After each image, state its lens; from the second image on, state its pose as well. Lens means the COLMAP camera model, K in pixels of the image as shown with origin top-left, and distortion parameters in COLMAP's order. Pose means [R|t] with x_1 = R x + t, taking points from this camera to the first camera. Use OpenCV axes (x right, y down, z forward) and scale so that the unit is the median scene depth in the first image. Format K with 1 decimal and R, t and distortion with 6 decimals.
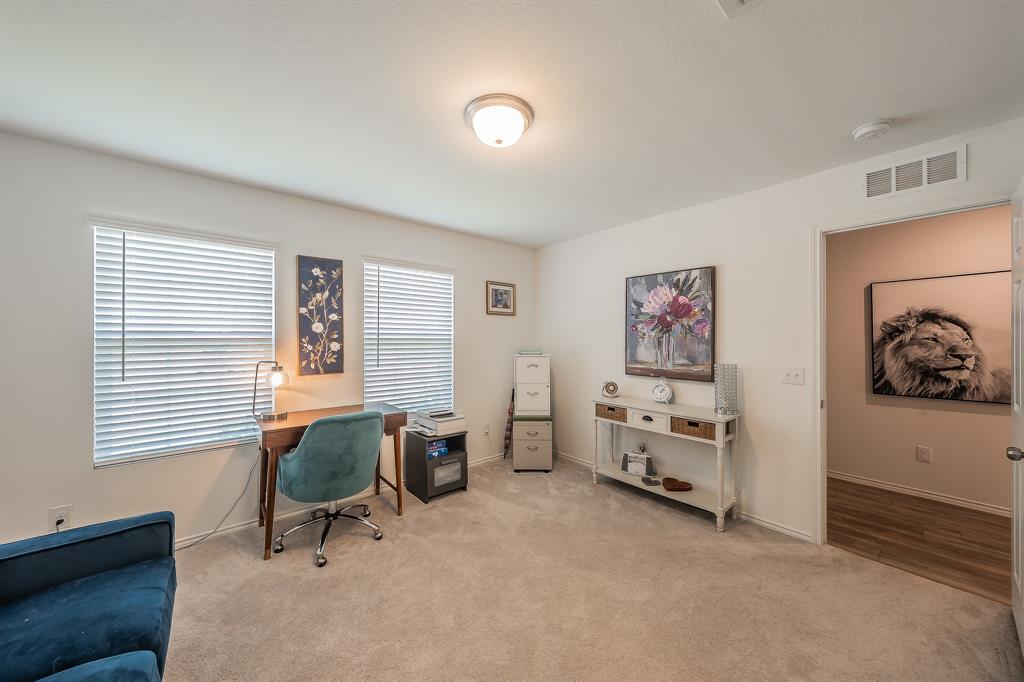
lens RADIAL K [[346.0, 0, 507.7], [0, 346.0, 338.8], [0, 0, 1]] dist [0.000079, 0.000059]
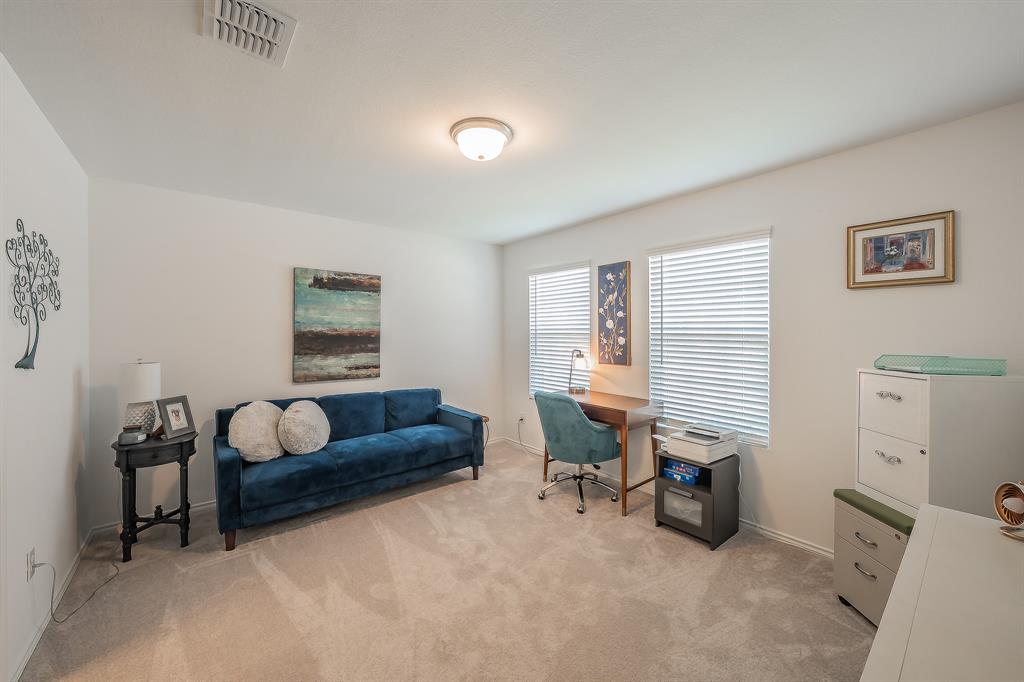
lens RADIAL K [[371.7, 0, 510.5], [0, 371.7, 334.2], [0, 0, 1]] dist [-0.003181, -0.000170]
pose [[0.011632, 0.006853, -0.999909, 0.675684], [-0.001360, 0.999976, 0.006838, -0.006140], [0.999931, 0.001281, 0.011641, 0.622359]]
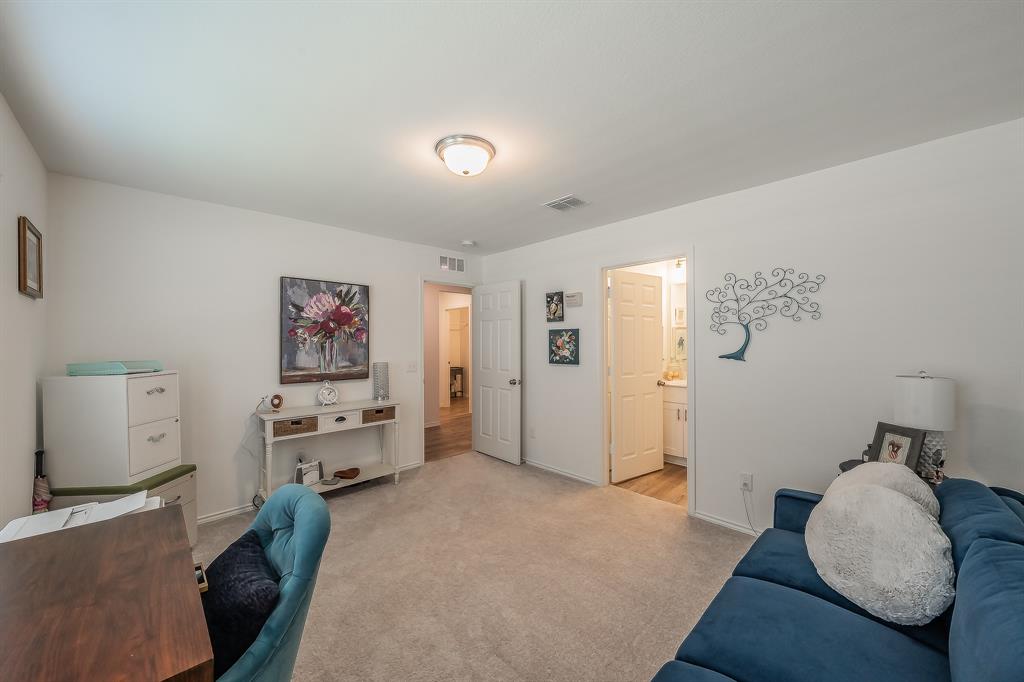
lens RADIAL K [[399.7, 0, 504.7], [0, 399.7, 341.2], [0, 0, 1]] dist [-0.001123, -0.000161]
pose [[-0.059764, 0.001574, 0.998211, -0.818235], [0.010108, 0.999948, -0.000972, -0.001908], [-0.998161, 0.010031, -0.059777, 0.548674]]
